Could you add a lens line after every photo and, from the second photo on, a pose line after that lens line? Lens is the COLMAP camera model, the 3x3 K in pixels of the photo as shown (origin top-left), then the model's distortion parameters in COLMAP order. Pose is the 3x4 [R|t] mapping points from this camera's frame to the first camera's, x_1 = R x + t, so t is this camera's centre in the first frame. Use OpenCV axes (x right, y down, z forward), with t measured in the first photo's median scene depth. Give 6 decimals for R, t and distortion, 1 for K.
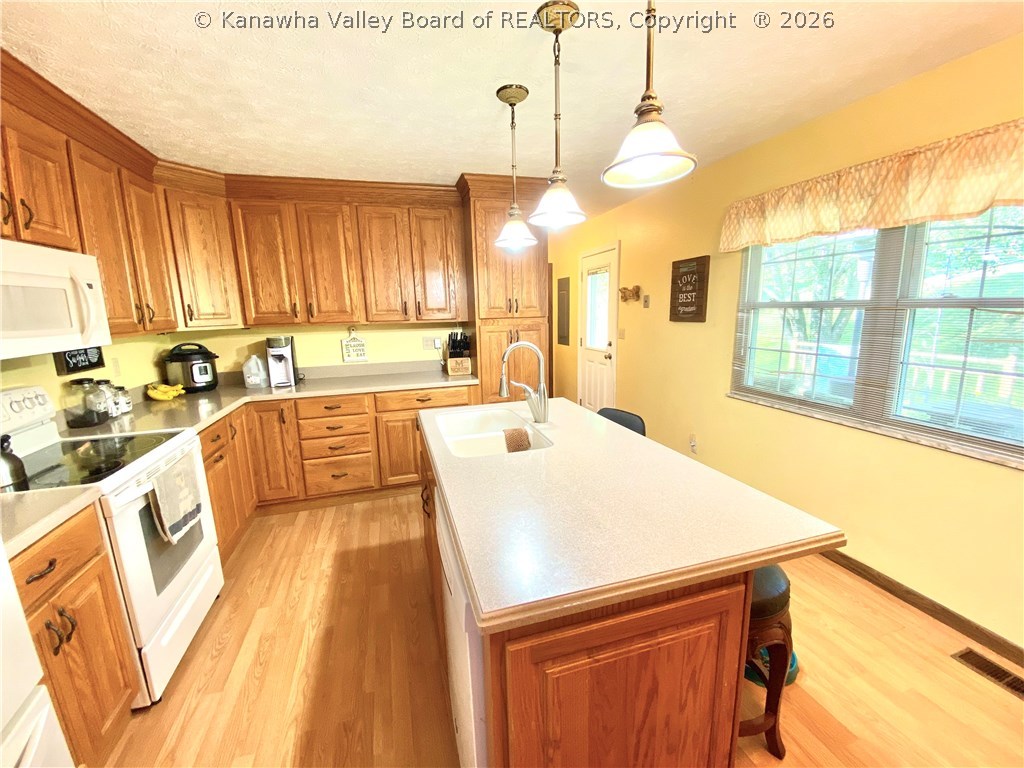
lens RADIAL K [[423.4, 0, 512.0], [0, 423.4, 384.0], [0, 0, 1]] dist [-0.001365, -0.000154]
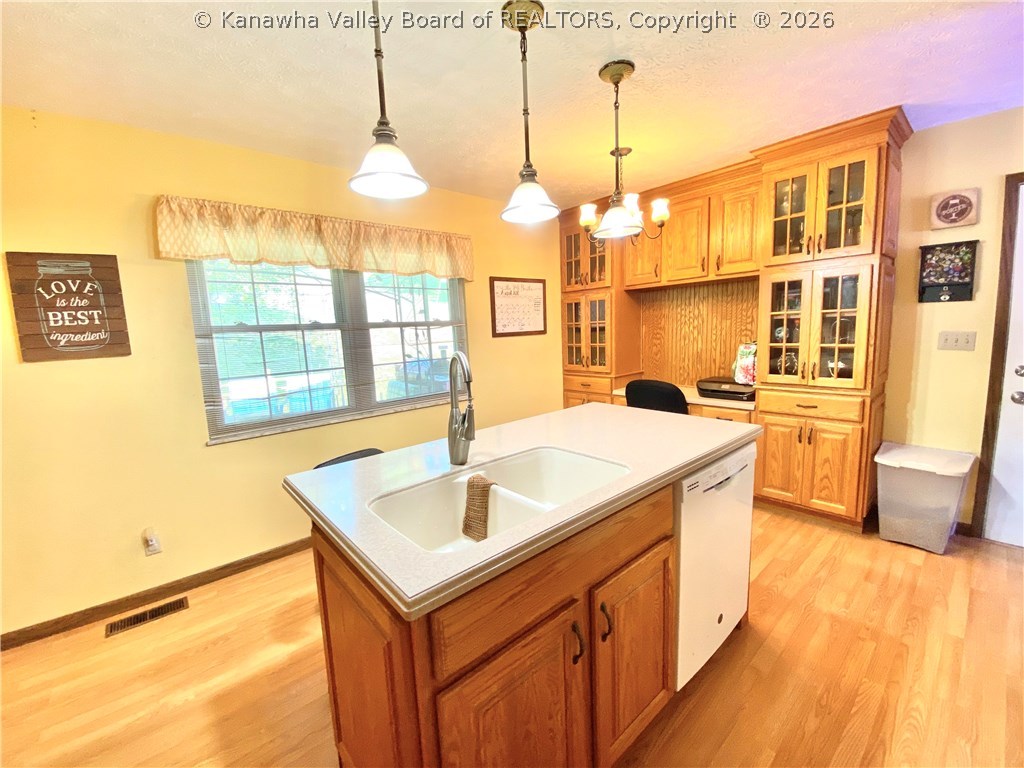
lens RADIAL K [[423.4, 0, 512.0], [0, 423.4, 384.0], [0, 0, 1]] dist [-0.001365, -0.000154]
pose [[-0.406491, -0.082673, 0.909907, -0.389292], [0.212870, 0.959921, 0.182314, -0.095537], [-0.888511, 0.267801, -0.372601, 0.716212]]
